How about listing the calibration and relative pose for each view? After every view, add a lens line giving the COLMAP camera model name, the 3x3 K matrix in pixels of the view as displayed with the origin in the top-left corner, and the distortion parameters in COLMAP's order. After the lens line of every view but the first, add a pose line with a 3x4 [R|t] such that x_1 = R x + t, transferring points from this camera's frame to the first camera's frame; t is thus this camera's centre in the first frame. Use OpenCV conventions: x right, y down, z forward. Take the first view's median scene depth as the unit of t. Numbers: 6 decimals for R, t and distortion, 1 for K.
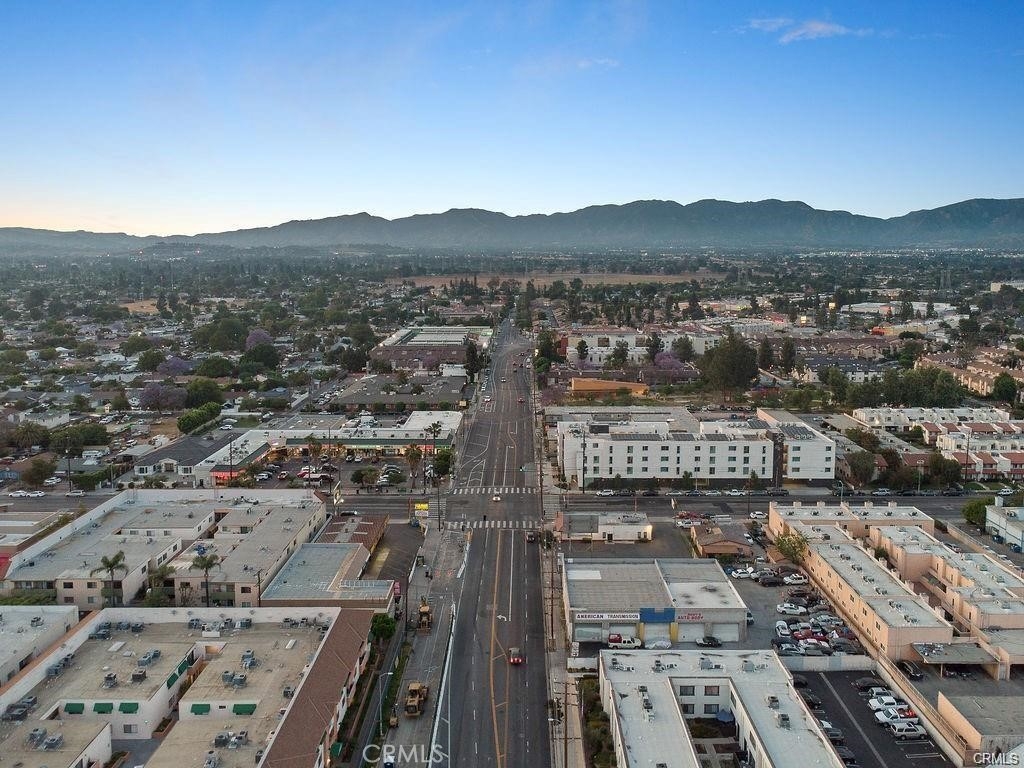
lens RADIAL K [[774.2, 0, 512.0], [0, 774.2, 384.0], [0, 0, 1]] dist [0.002939, 0.006083]
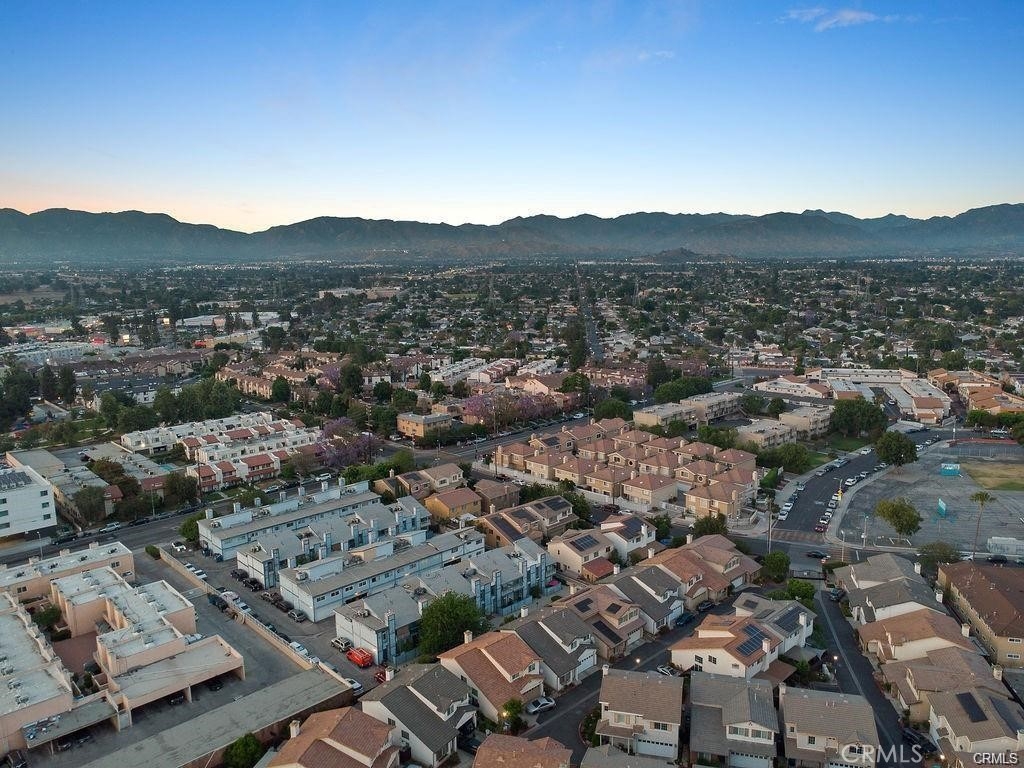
lens RADIAL K [[774.2, 0, 512.0], [0, 774.2, 384.0], [0, 0, 1]] dist [0.002939, 0.006083]
pose [[0.709088, -0.123211, 0.694272, 0.134005], [0.135236, 0.990100, 0.037589, -0.000223], [-0.692030, 0.067237, 0.718731, -0.006139]]
